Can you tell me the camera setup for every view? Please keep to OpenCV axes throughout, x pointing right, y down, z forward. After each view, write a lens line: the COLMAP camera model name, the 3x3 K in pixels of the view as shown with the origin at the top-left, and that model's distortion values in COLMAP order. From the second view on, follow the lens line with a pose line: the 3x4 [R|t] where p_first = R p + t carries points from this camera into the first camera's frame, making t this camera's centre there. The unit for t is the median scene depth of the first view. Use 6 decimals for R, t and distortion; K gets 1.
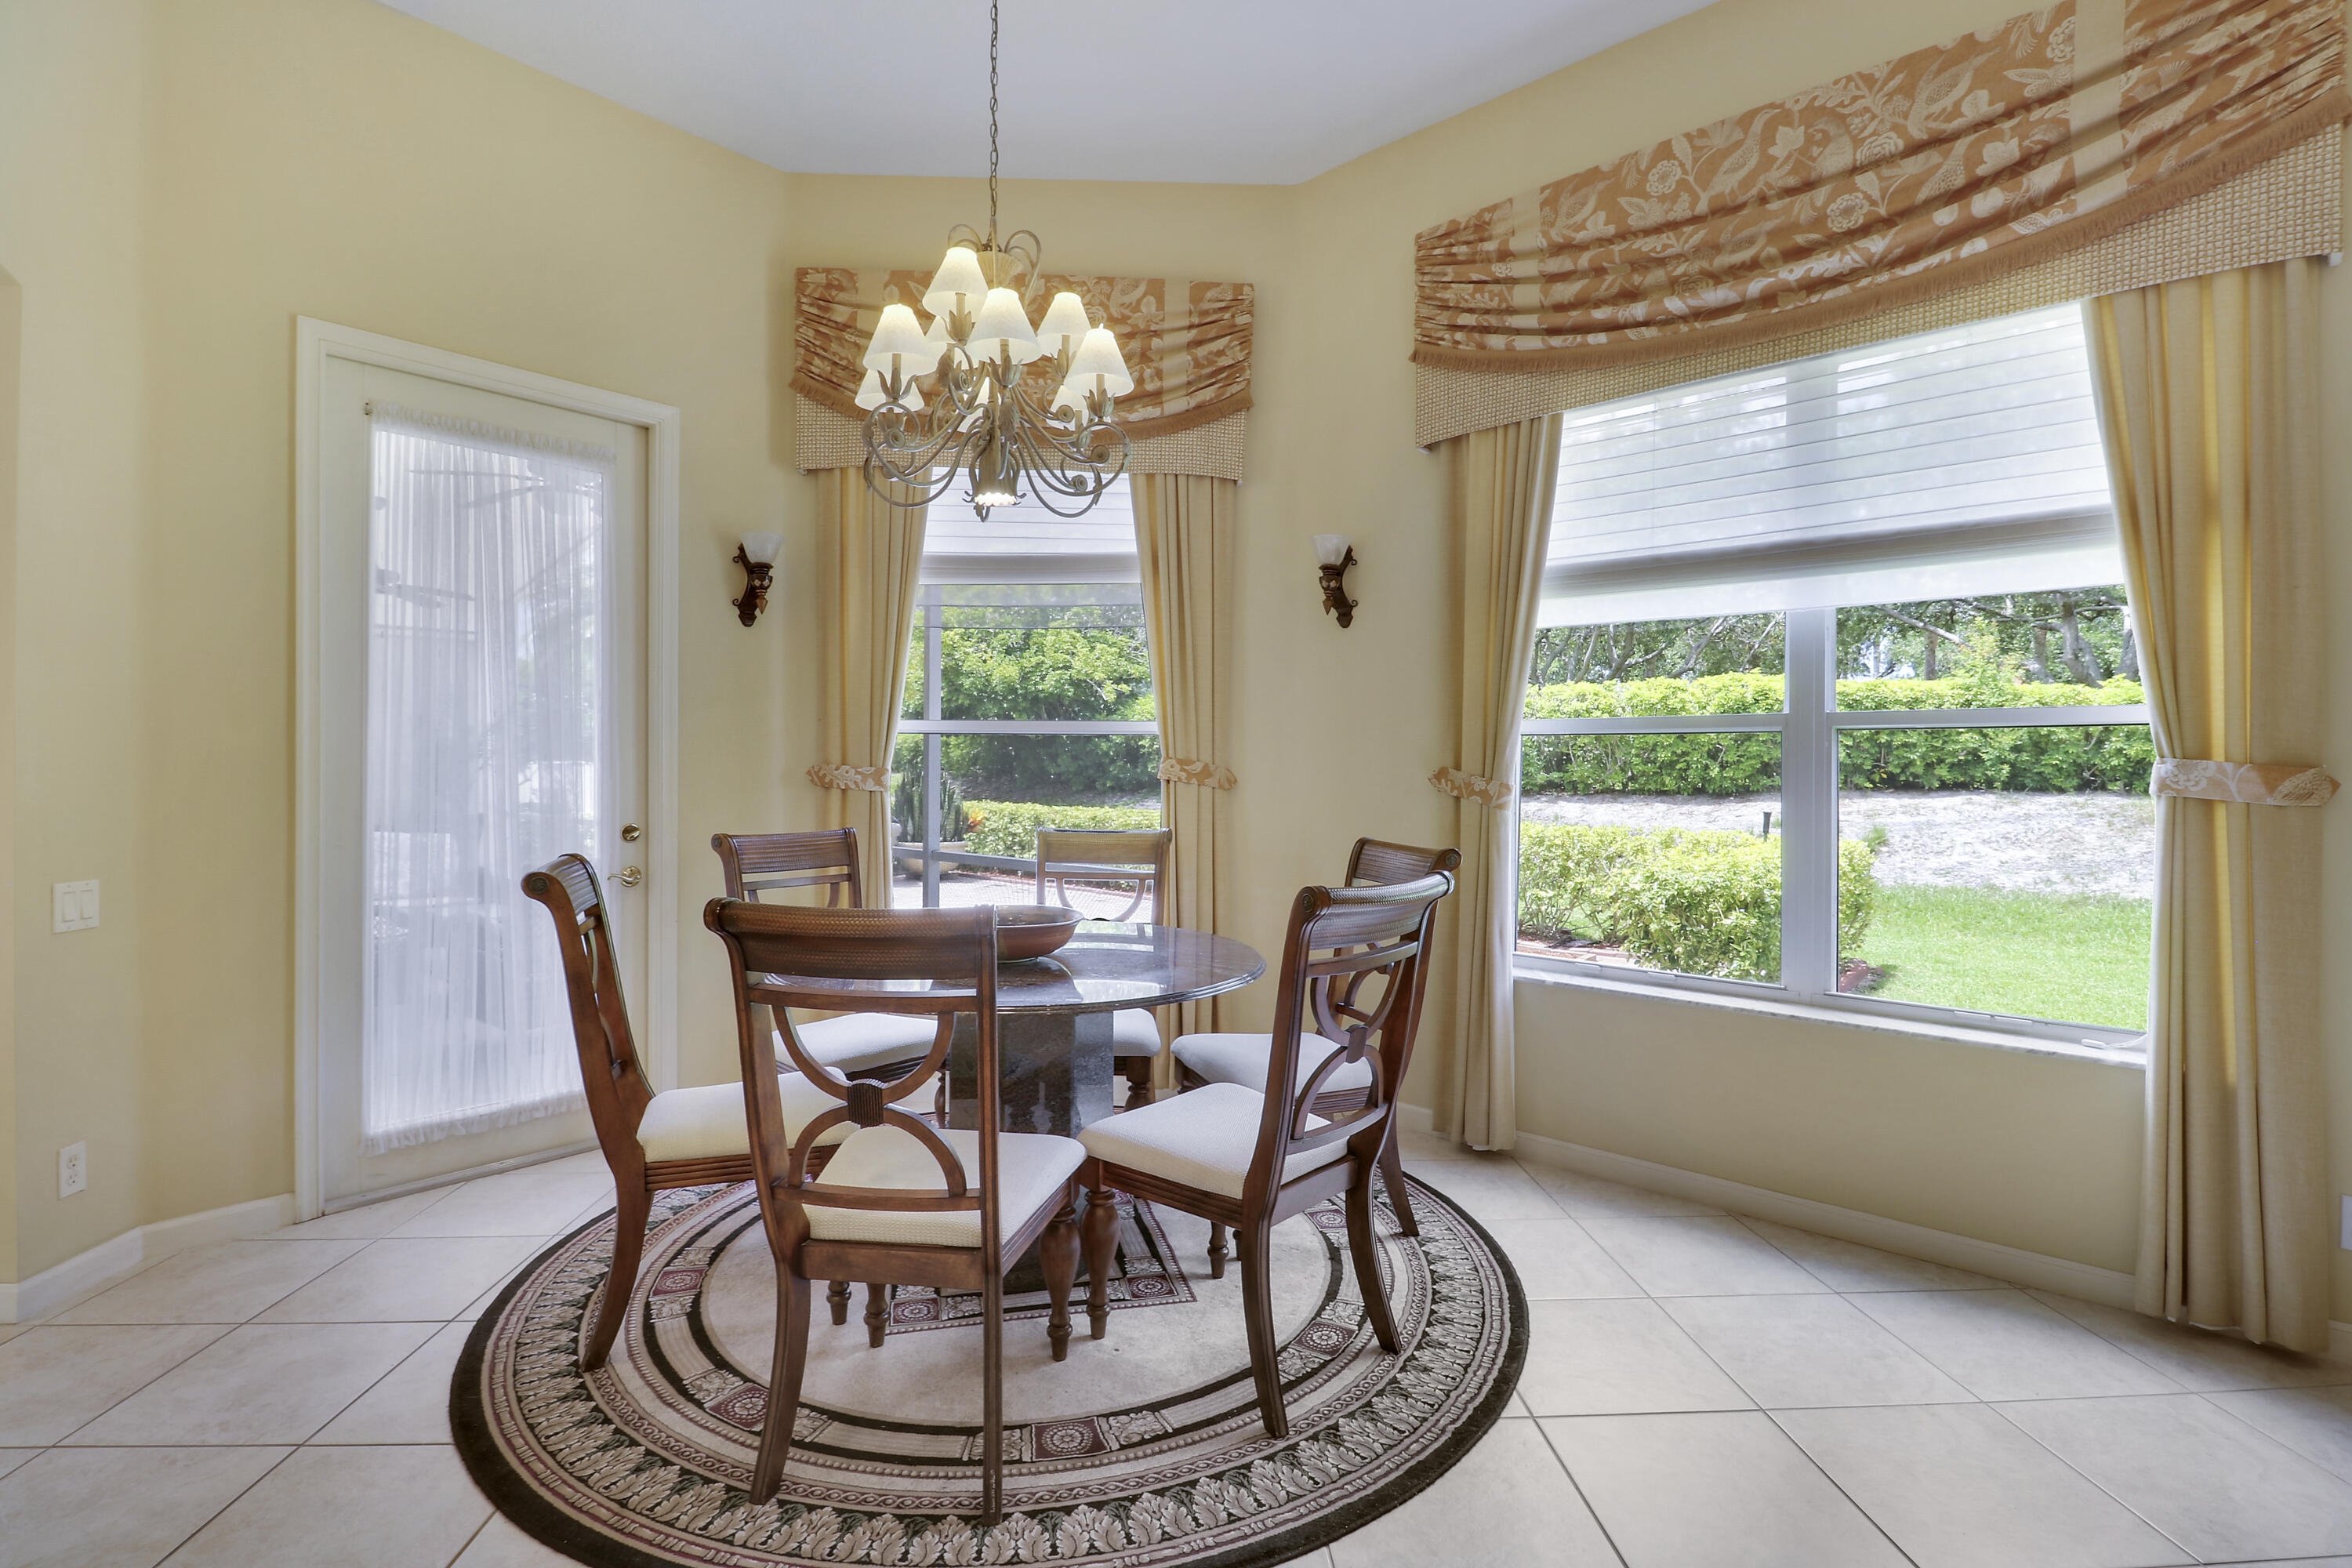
lens RADIAL K [[1101.6, 0, 1193.3], [0, 1101.6, 764.1], [0, 0, 1]] dist [0.011978, -0.014601]
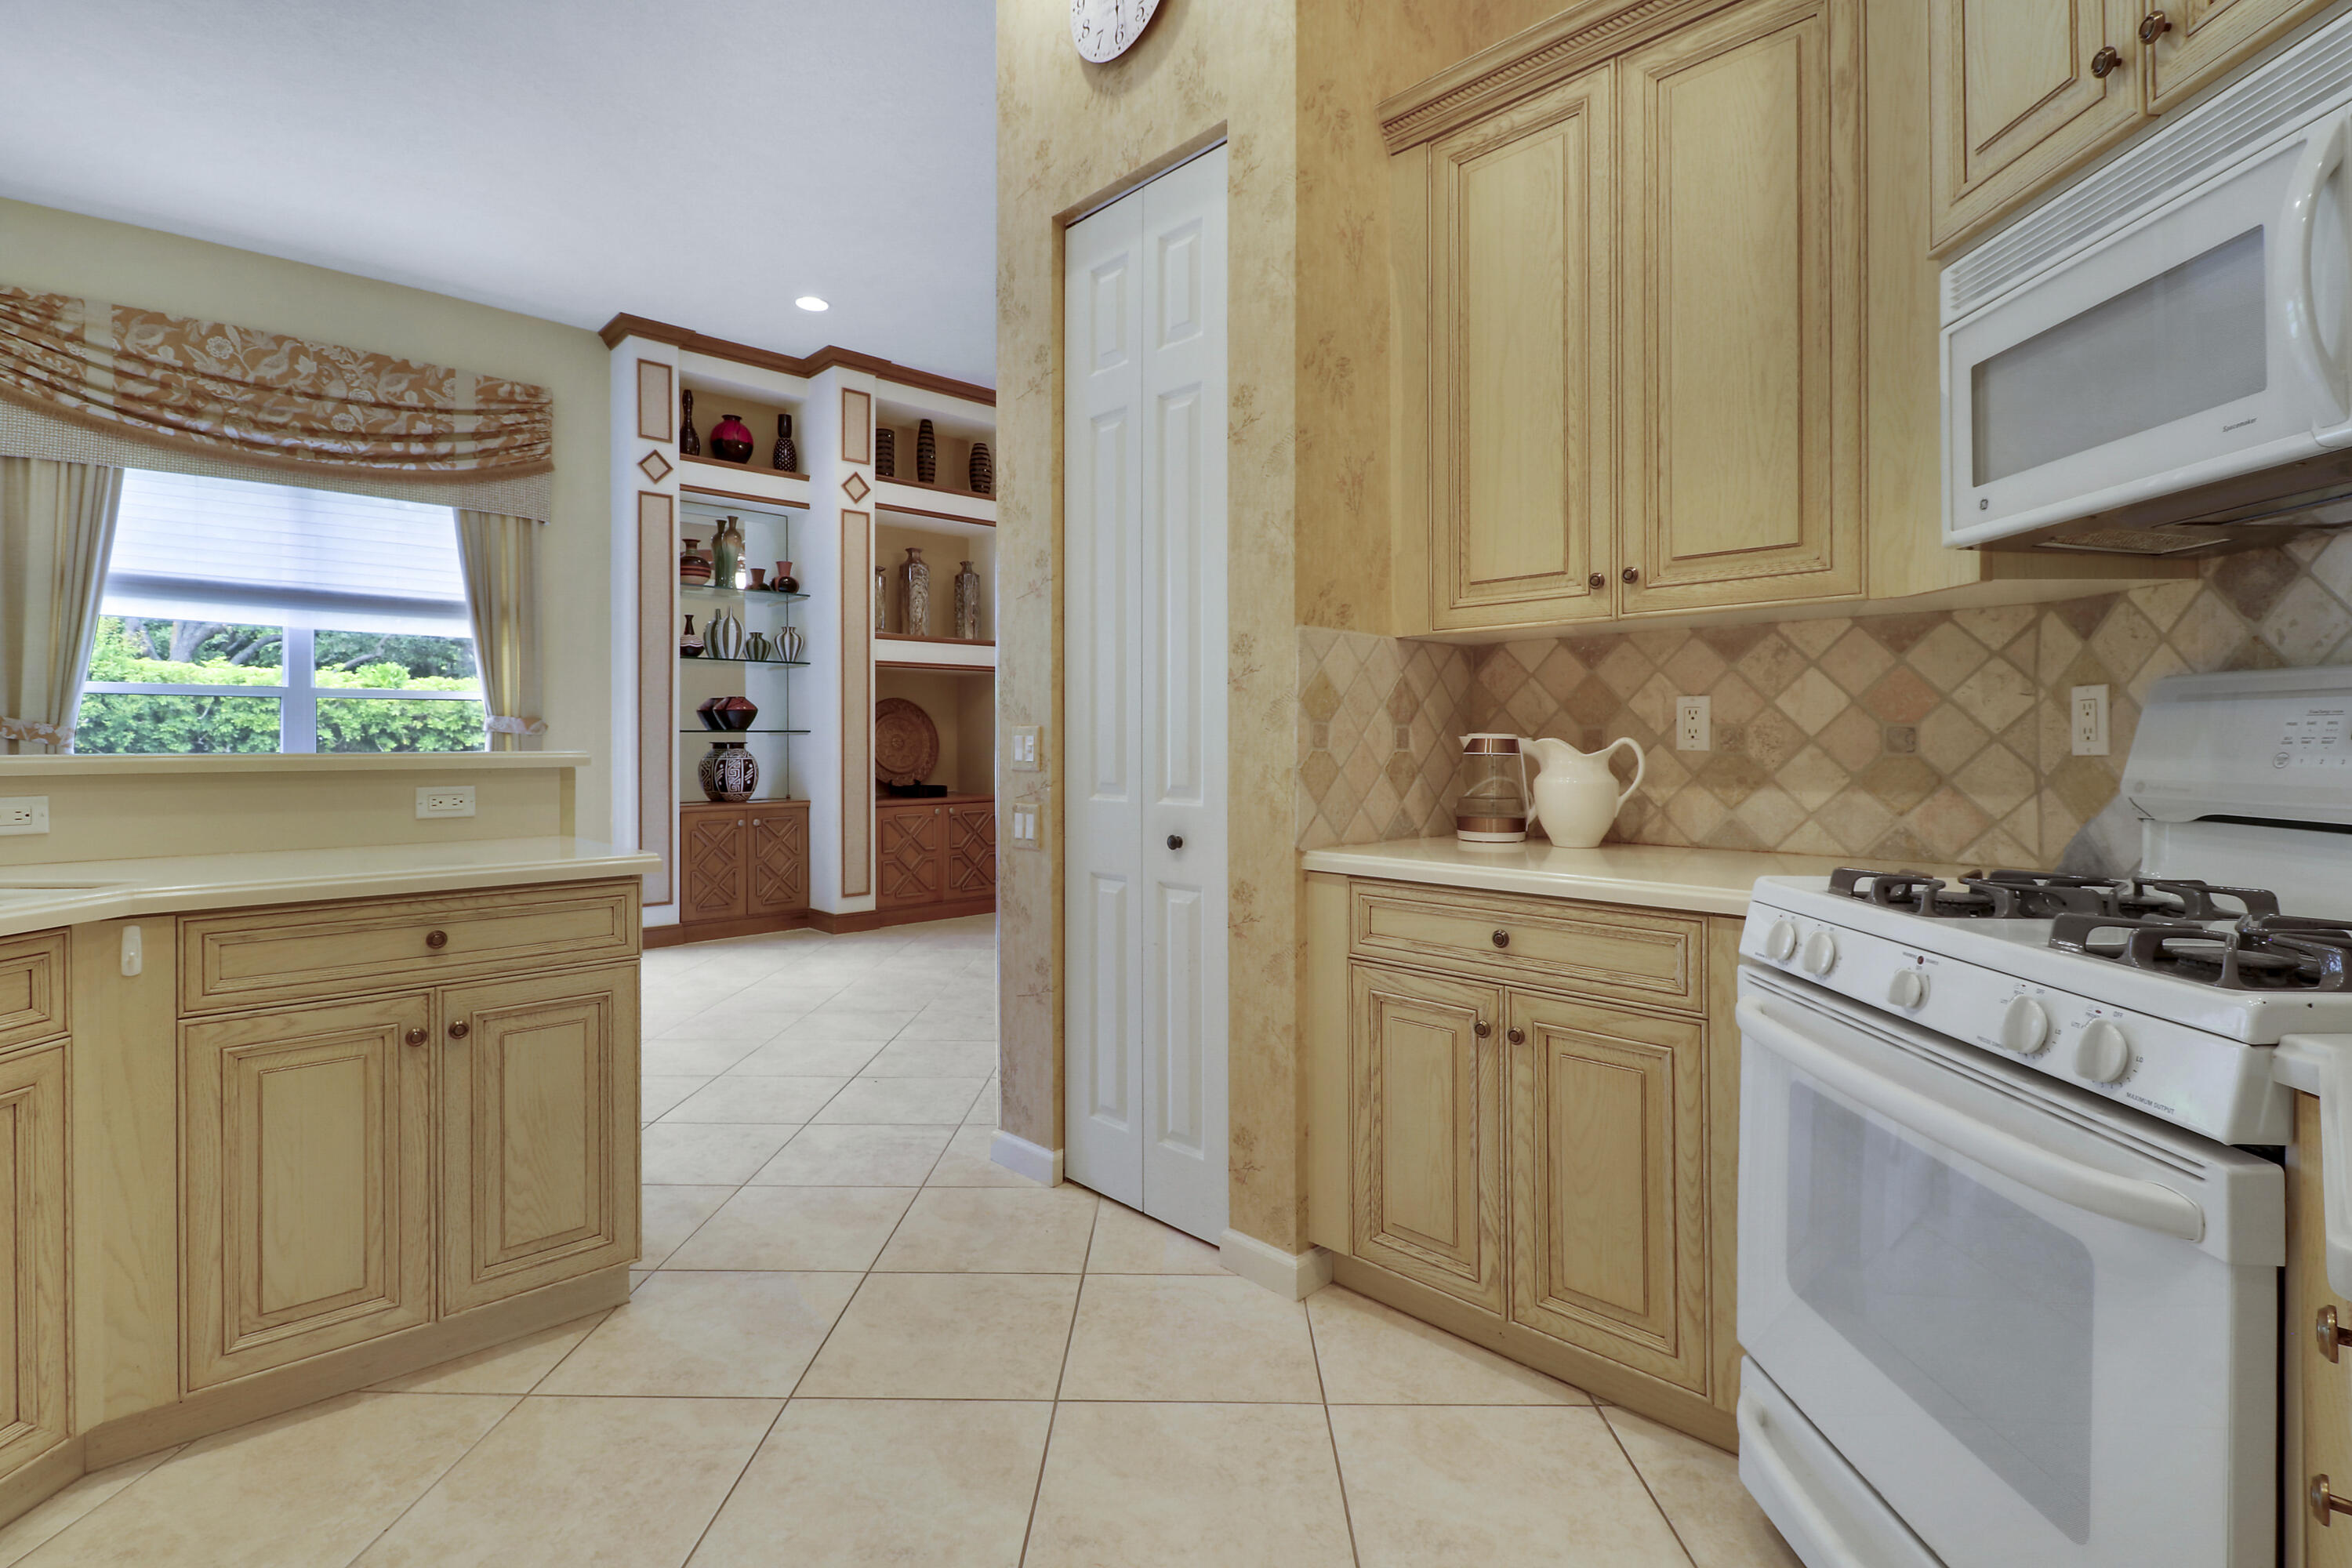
lens RADIAL K [[1101.6, 0, 1154.7], [0, 1101.6, 740.6], [0, 0, 1]] dist [0.011978, -0.014601]
pose [[0.082212, -0.002898, 0.996611, -1.086364], [0.002345, 0.999994, 0.002714, 0.035405], [-0.996612, 0.002114, 0.082218, -0.489534]]
